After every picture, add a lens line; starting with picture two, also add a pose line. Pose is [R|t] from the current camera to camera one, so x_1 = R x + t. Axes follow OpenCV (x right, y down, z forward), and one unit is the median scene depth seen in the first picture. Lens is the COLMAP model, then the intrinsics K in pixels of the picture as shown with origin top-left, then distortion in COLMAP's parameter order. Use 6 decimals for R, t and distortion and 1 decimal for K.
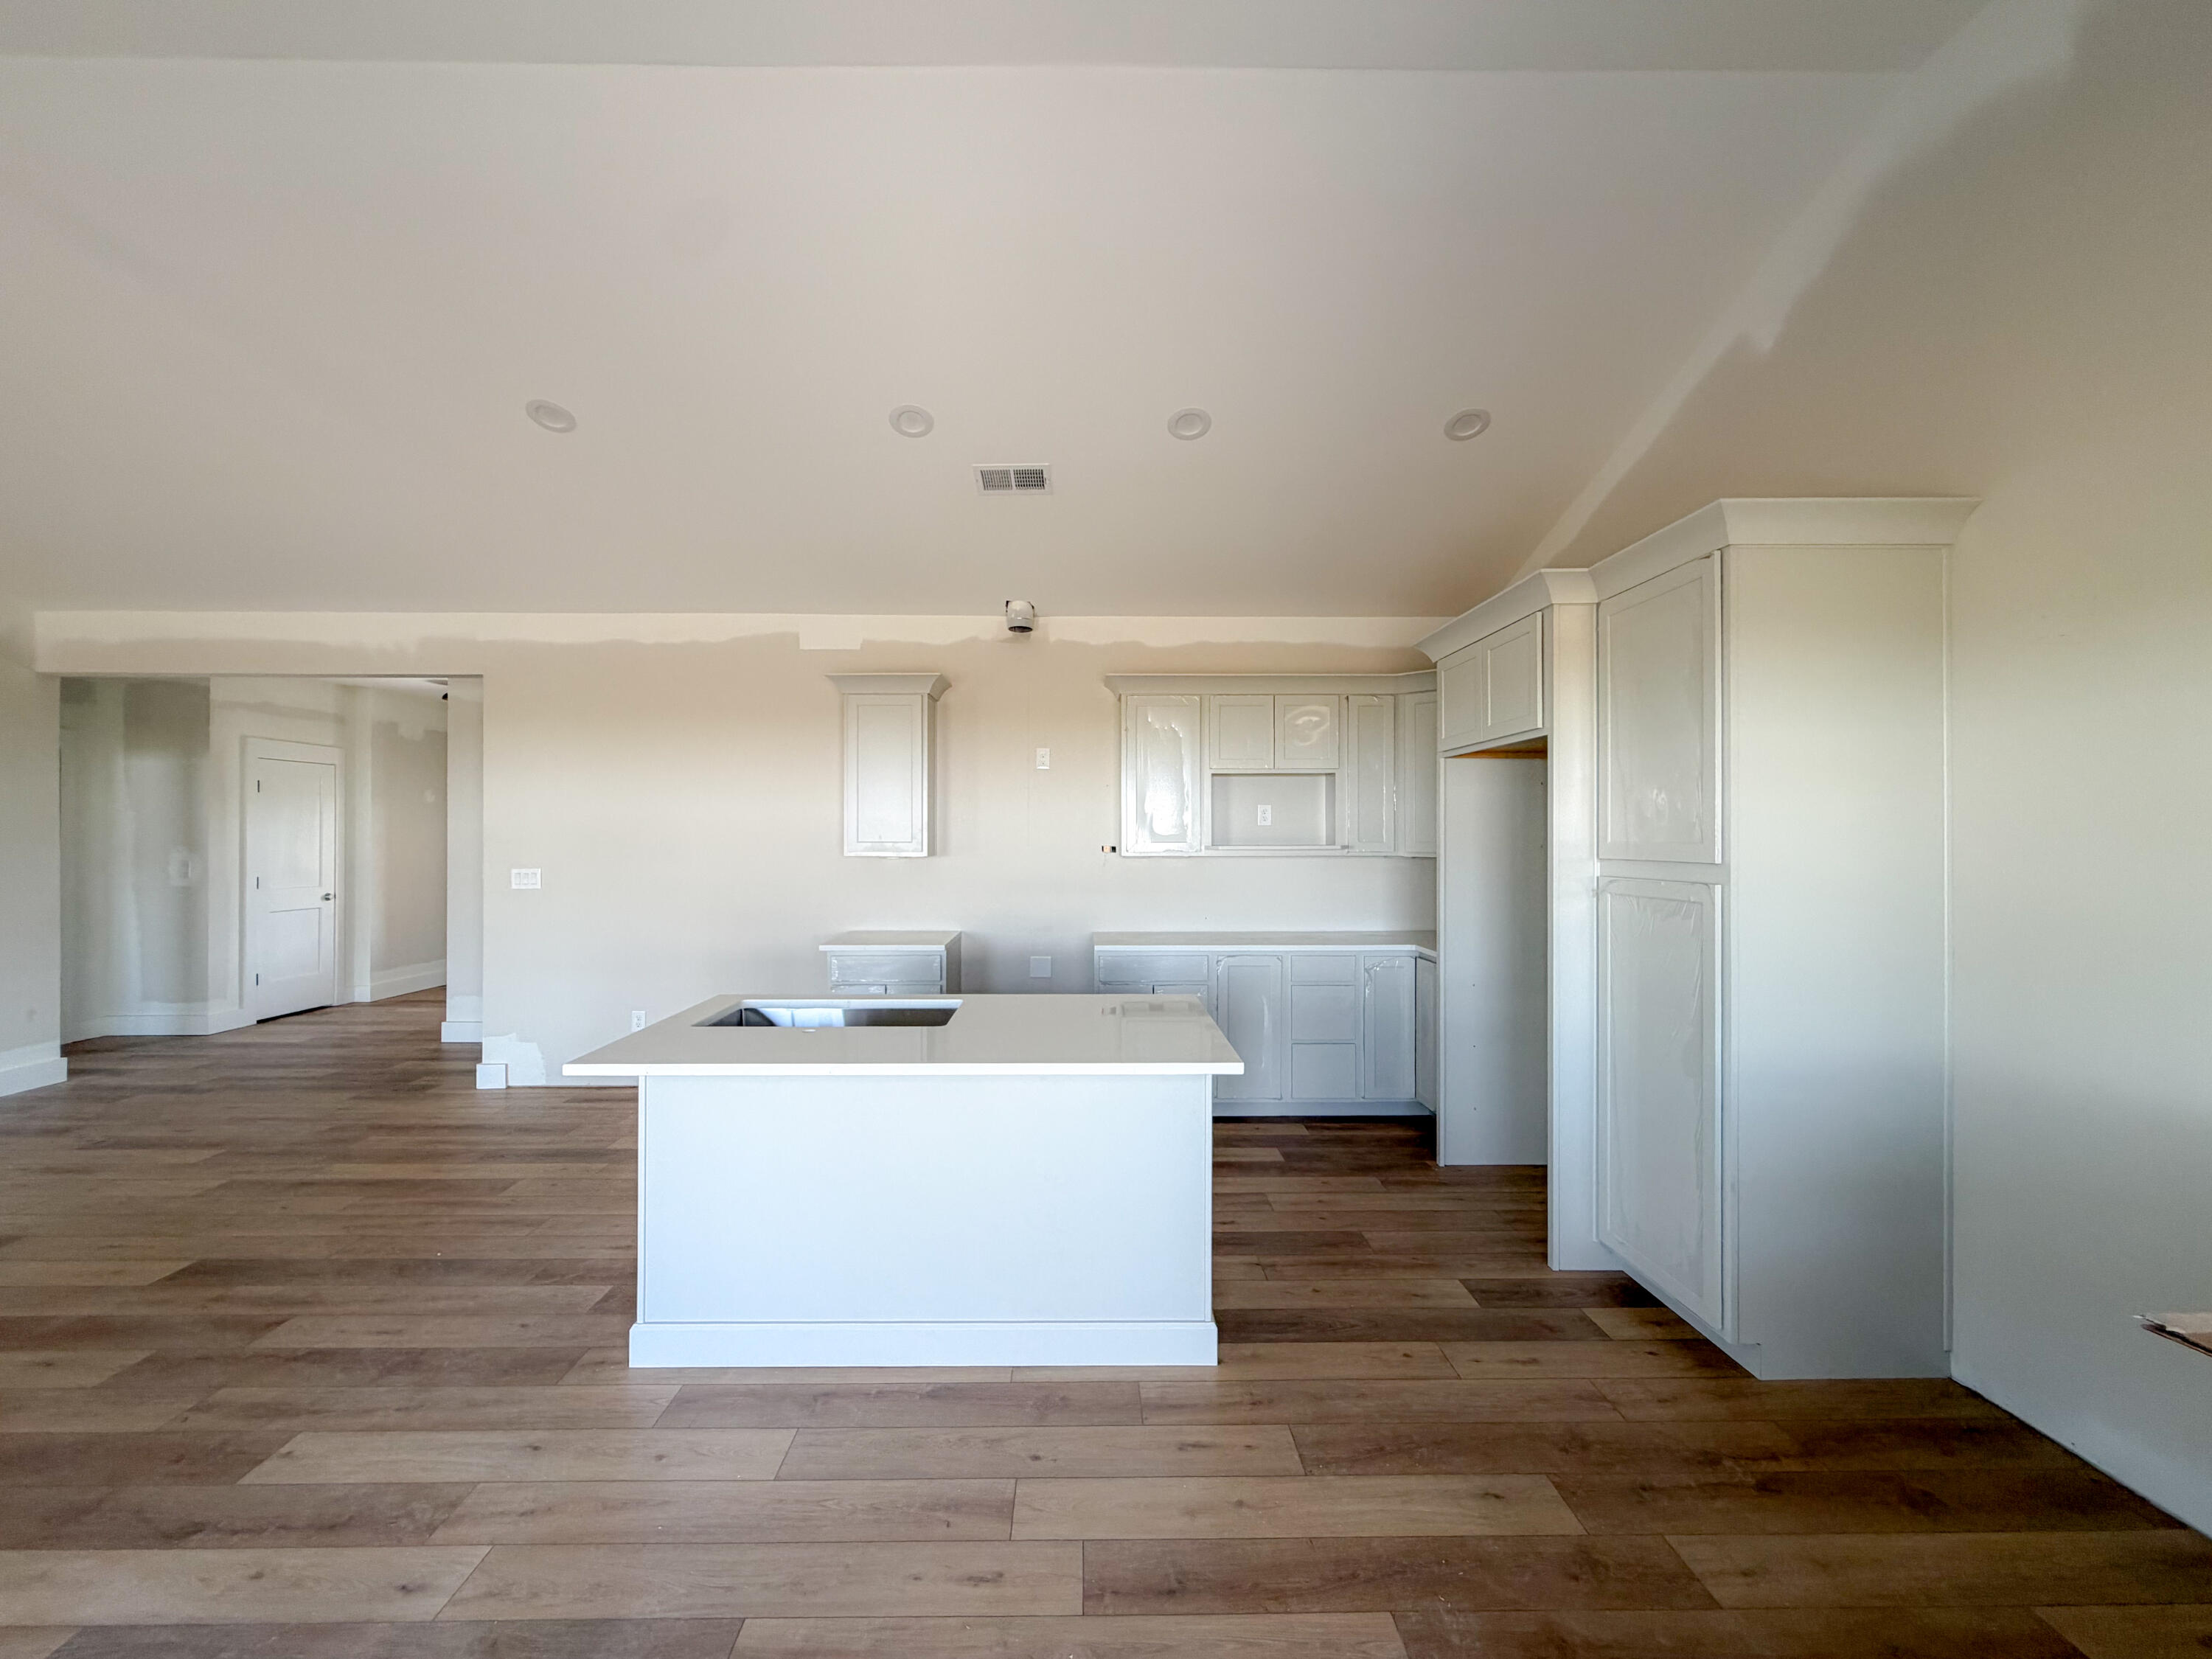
lens RADIAL K [[898.5, 0, 1100.5], [0, 898.5, 833.1], [0, 0, 1]] dist [-0.003495, 0.000815]
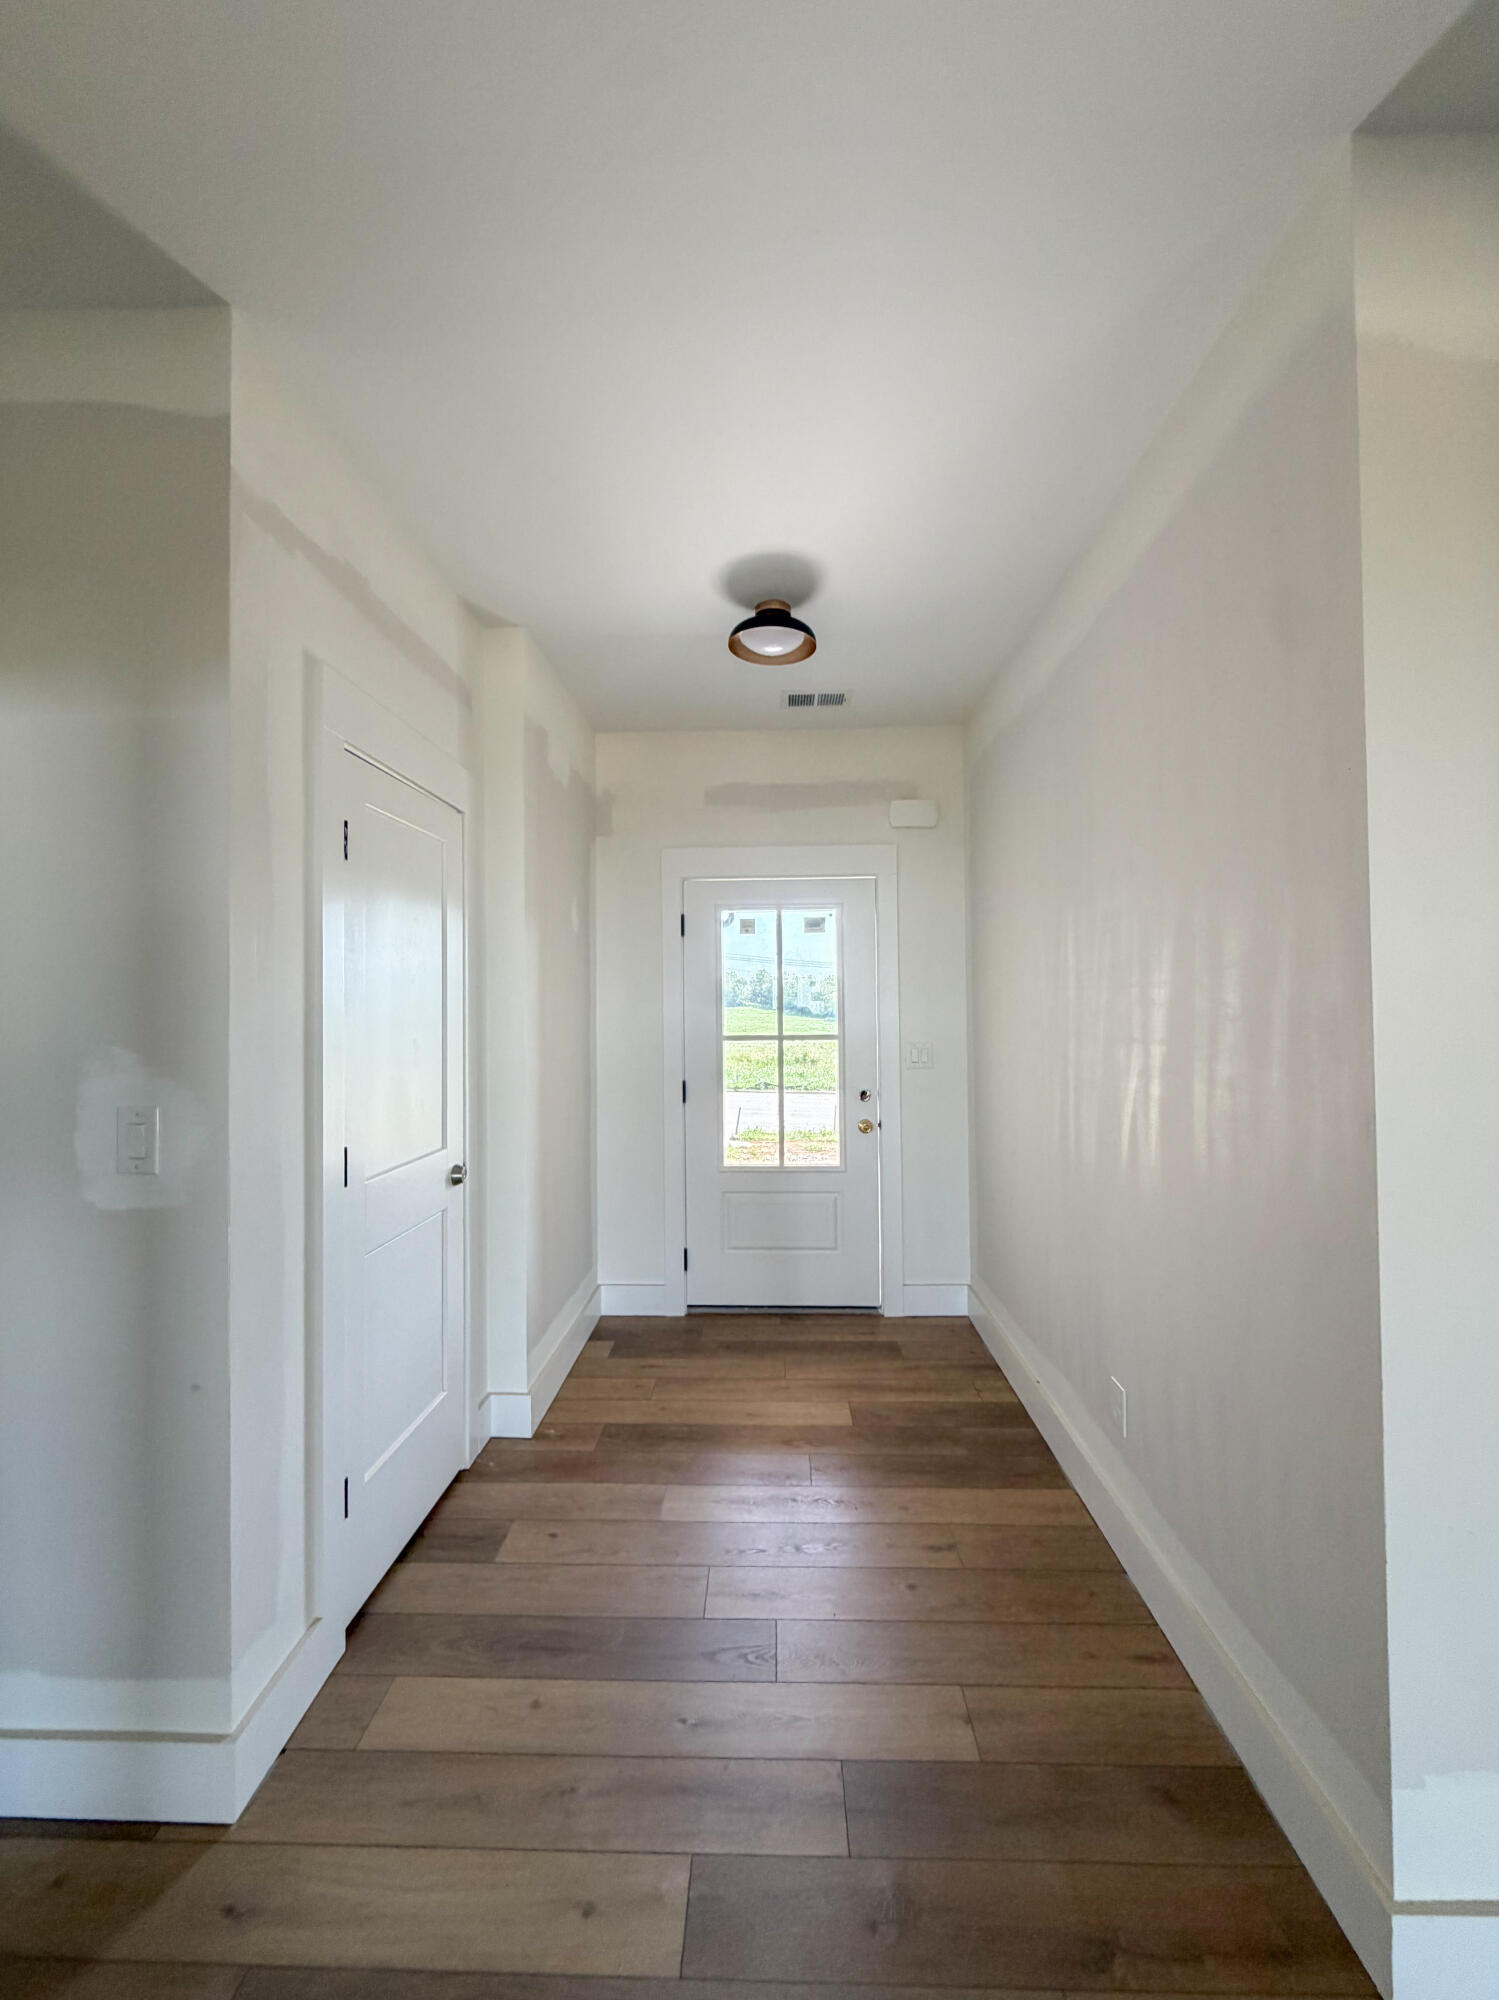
lens RADIAL K [[812.4, 0, 746.8], [0, 812.4, 994.5], [0, 0, 1]] dist [-0.003495, 0.000815]
pose [[0.999707, 0.003375, -0.023964, -0.775159], [-0.003436, 0.999991, -0.002478, -0.000213], [0.023956, 0.002559, 0.999710, 0.712110]]
